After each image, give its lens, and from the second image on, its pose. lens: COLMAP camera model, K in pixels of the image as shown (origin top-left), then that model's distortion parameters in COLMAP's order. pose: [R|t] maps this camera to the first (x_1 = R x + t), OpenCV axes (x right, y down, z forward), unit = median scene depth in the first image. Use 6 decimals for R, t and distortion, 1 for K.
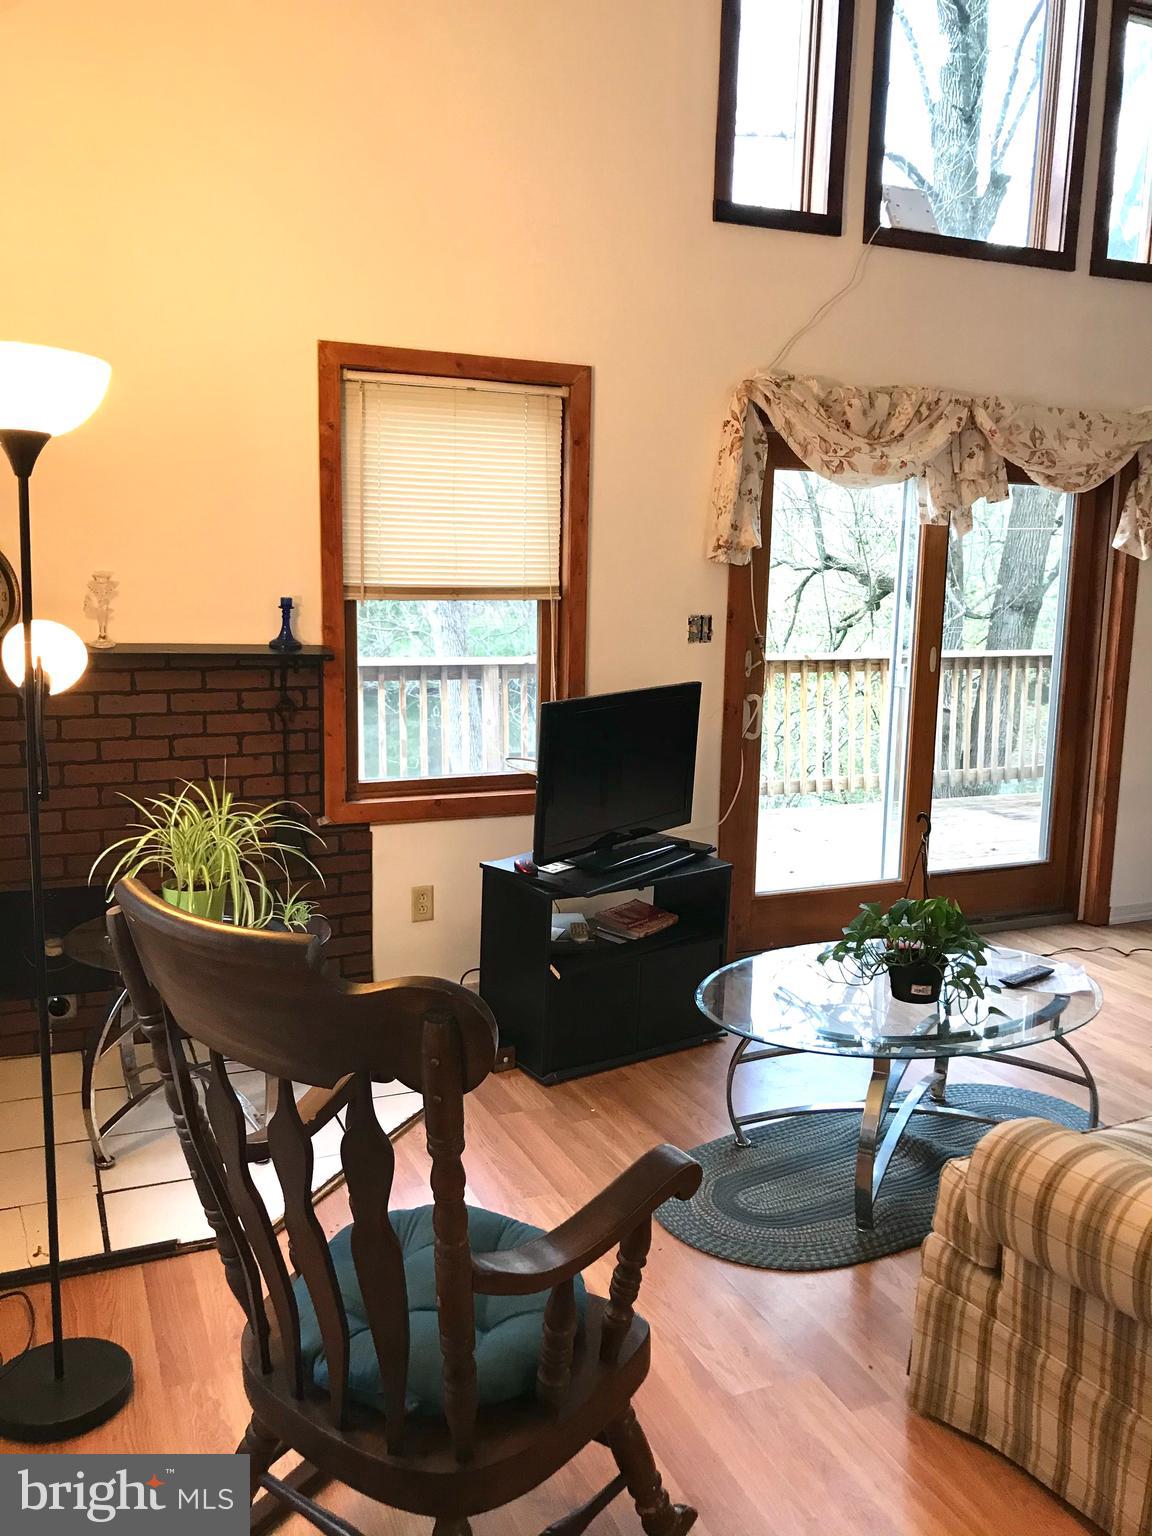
lens RADIAL K [[1266.8, 0, 570.8], [0, 1266.8, 755.4], [0, 0, 1]] dist [0.025242, -0.010017]
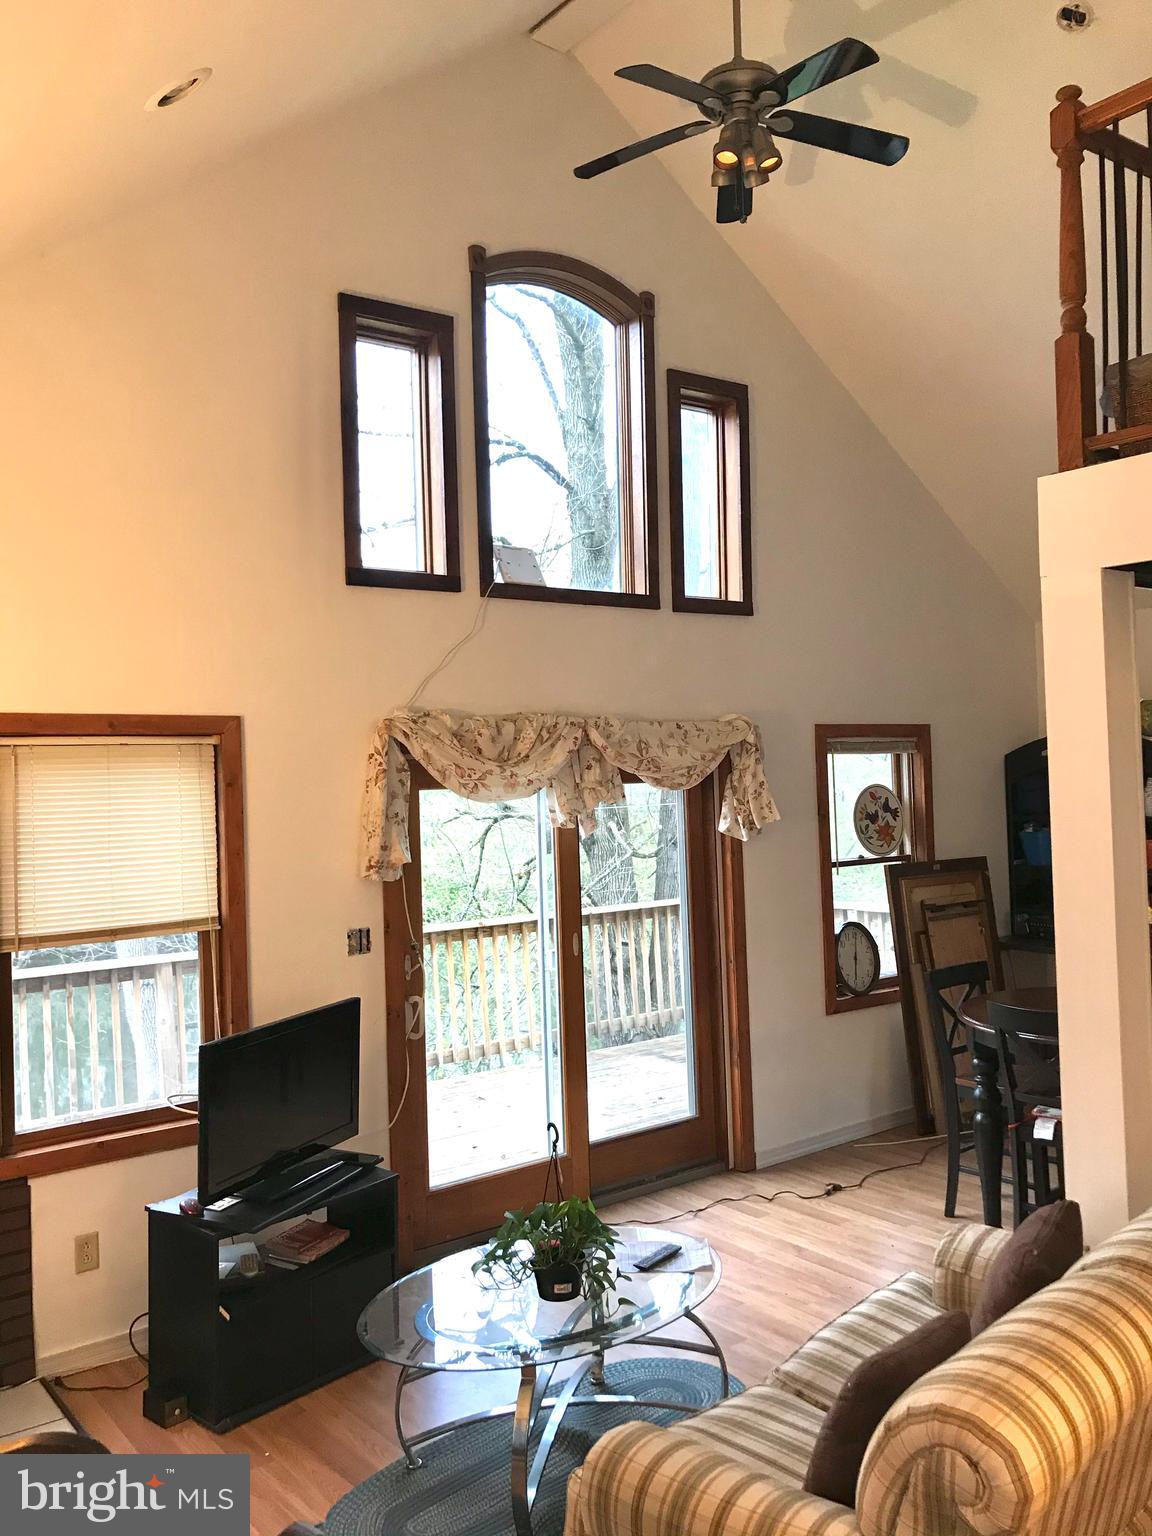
lens RADIAL K [[1266.9, 0, 571.5], [0, 1266.9, 759.3], [0, 0, 1]] dist [0.088068, -0.102988]
pose [[0.970836, -0.048337, 0.234821, 0.031359], [0.088234, 0.982756, -0.162497, -0.061883], [-0.222918, 0.178477, 0.958360, -0.109893]]
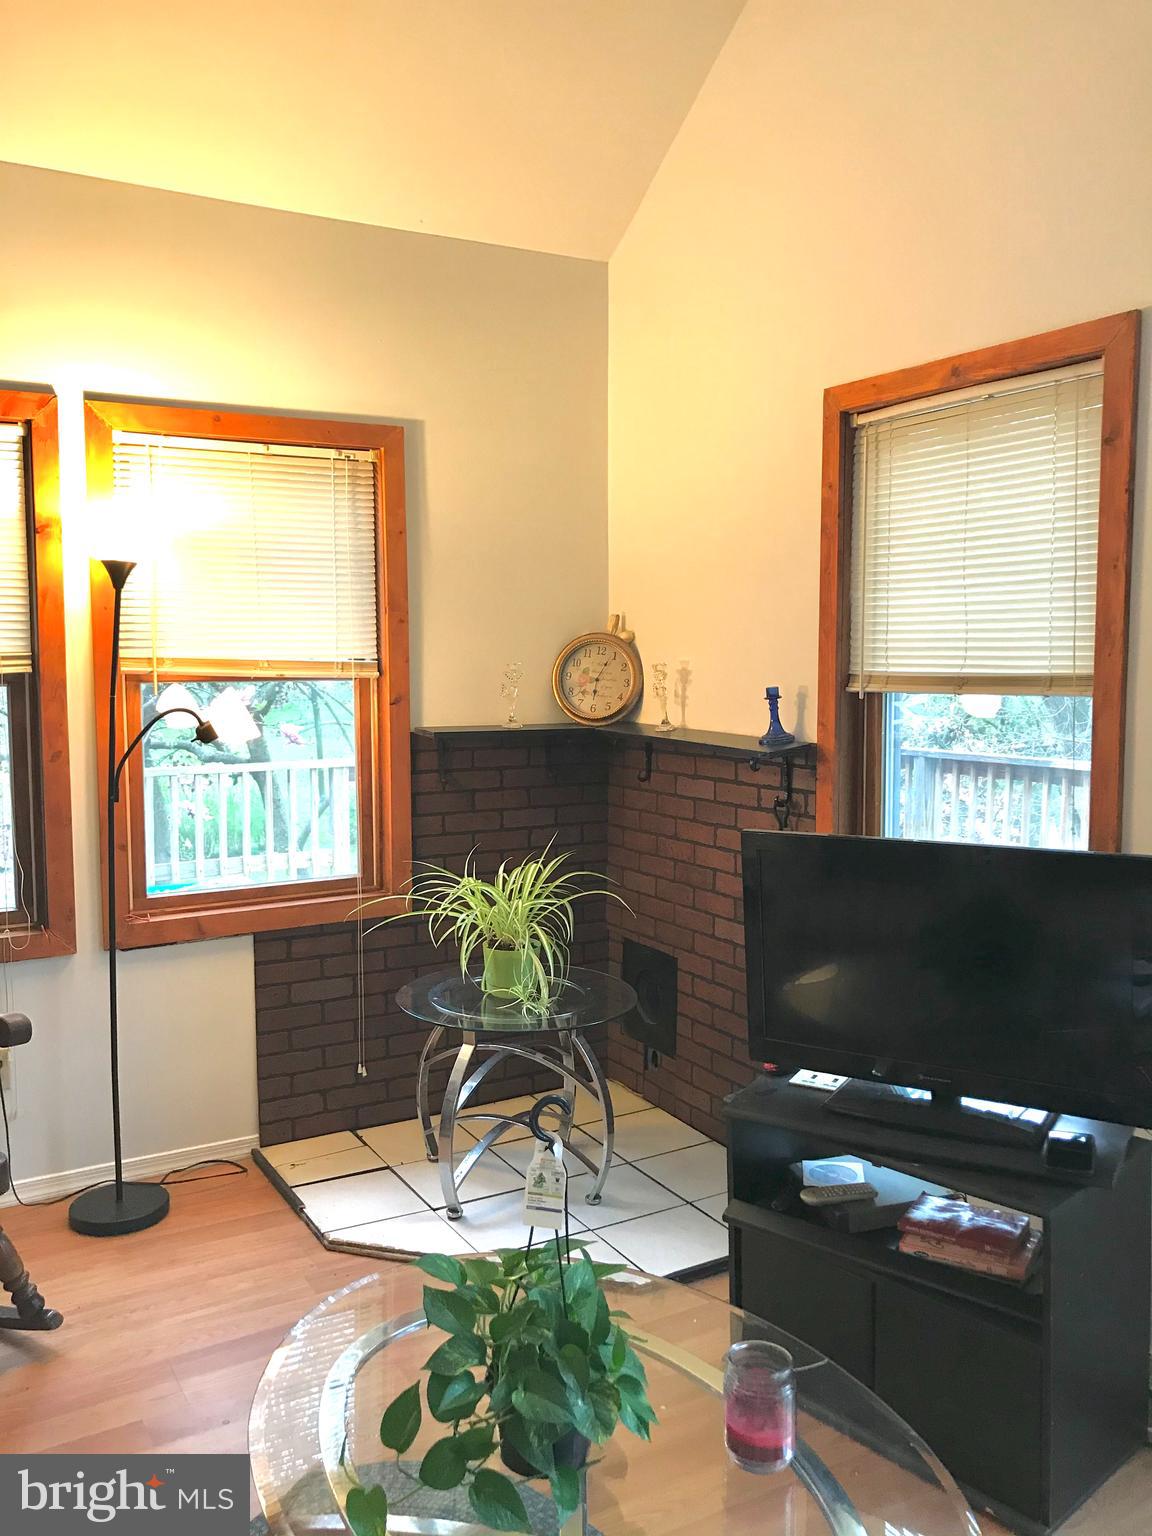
lens RADIAL K [[1266.8, 0, 570.8], [0, 1266.8, 755.4], [0, 0, 1]] dist [0.025242, -0.010017]
pose [[0.110150, 0.060240, -0.992088, 0.563433], [-0.151736, 0.987480, 0.043114, -0.081547], [0.982264, 0.145786, 0.117911, 0.666918]]
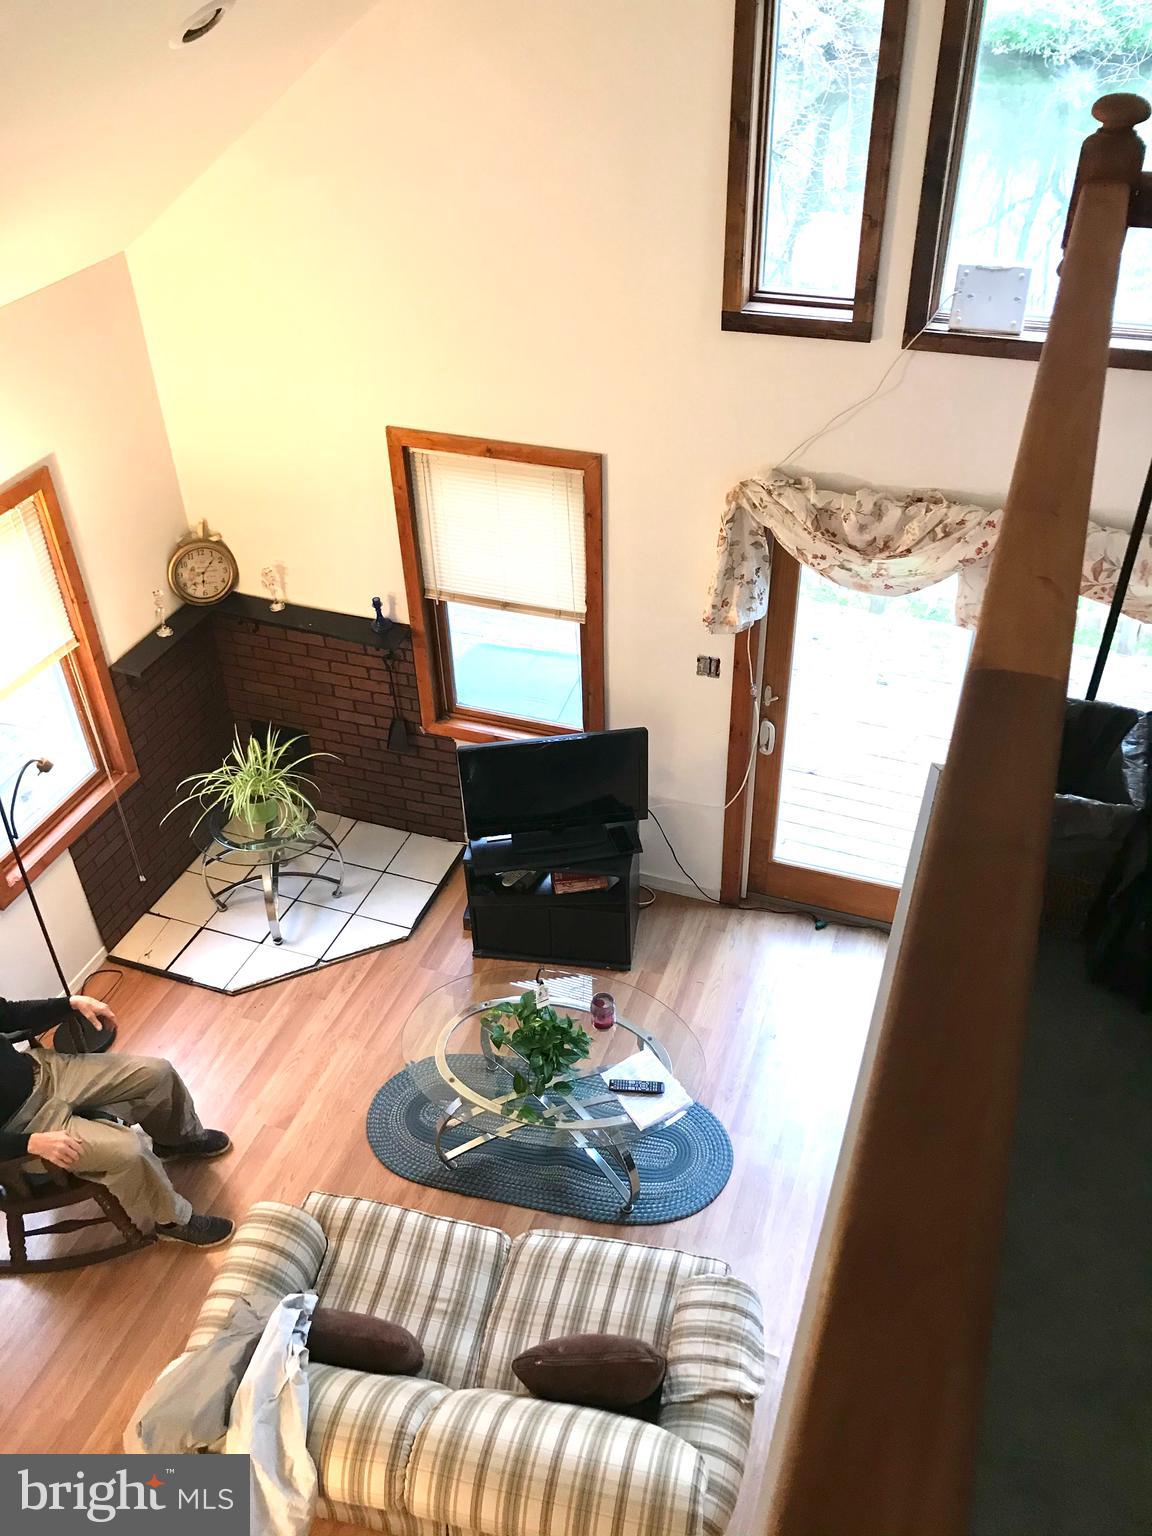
lens RADIAL K [[1266.8, 0, 570.8], [0, 1266.8, 755.4], [0, 0, 1]] dist [0.025242, -0.010017]
pose [[0.720547, 0.380702, -0.579550, 0.730155], [-0.065701, 0.869525, 0.489500, -0.601653], [0.690287, -0.314631, 0.651546, 0.139182]]
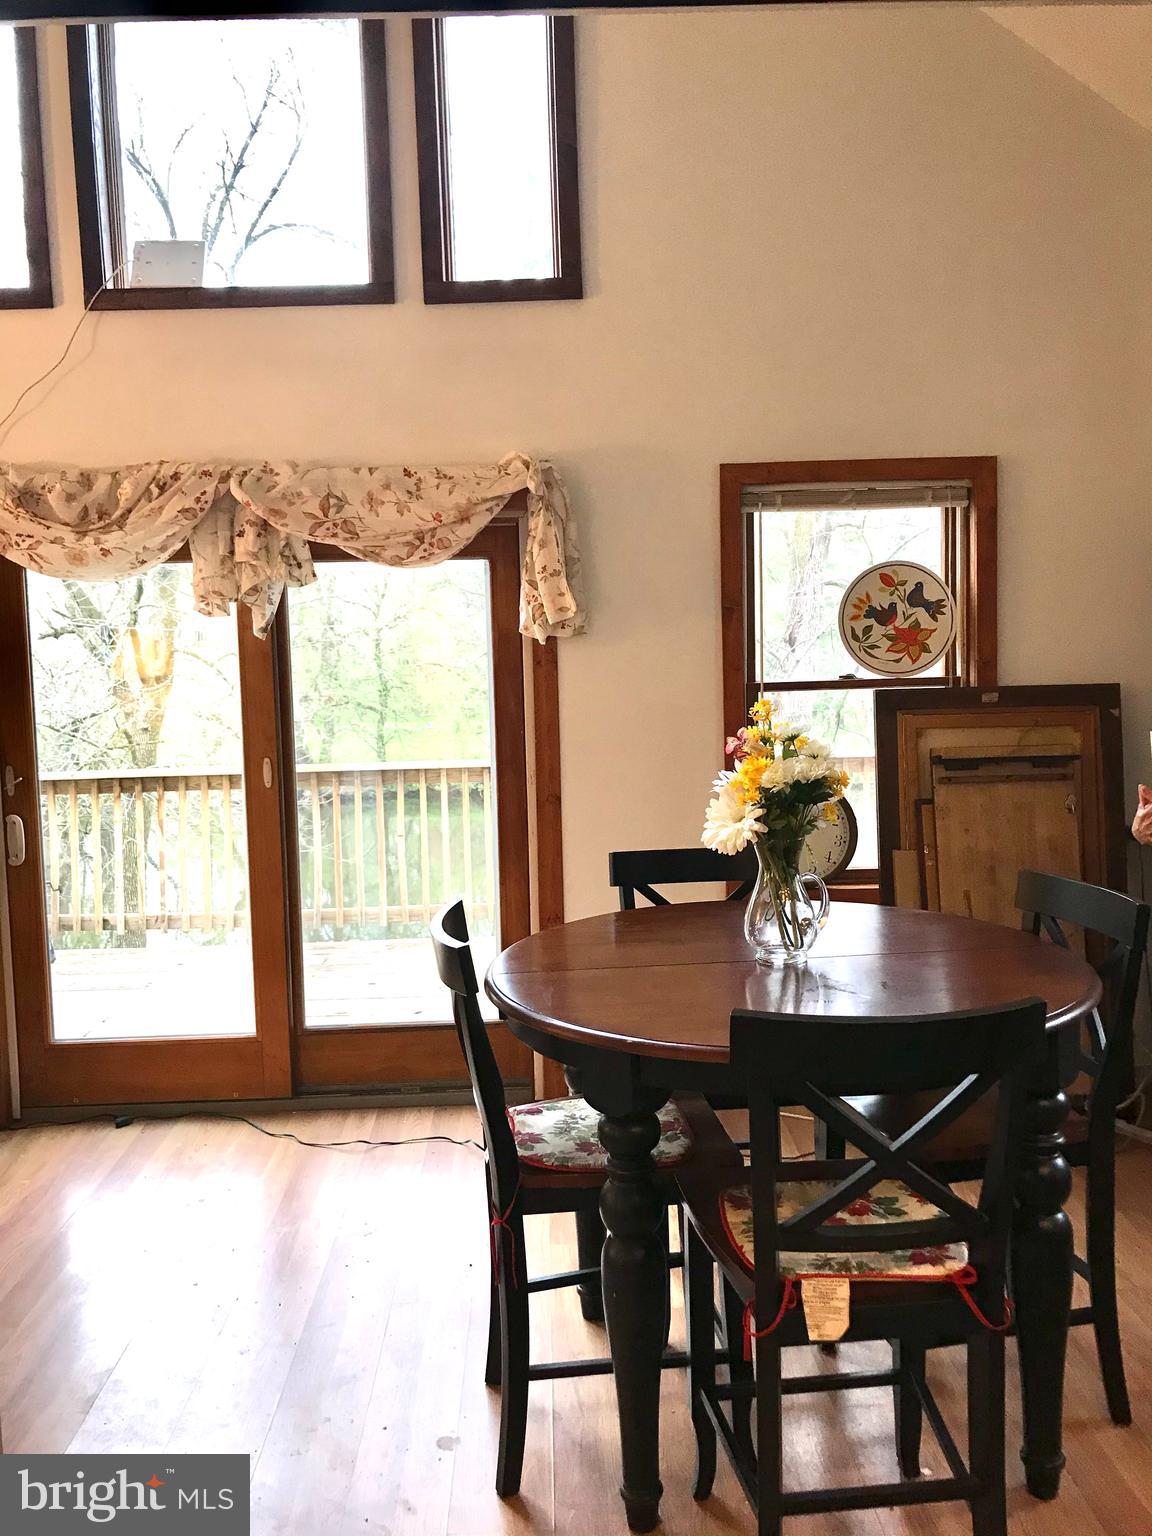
lens RADIAL K [[1266.8, 0, 570.8], [0, 1266.8, 755.4], [0, 0, 1]] dist [0.025242, -0.010017]
pose [[0.919820, -0.016294, -0.392002, 0.916787], [-0.013471, 0.997237, -0.073060, -0.031909], [0.392110, 0.072482, 0.917059, 0.347259]]
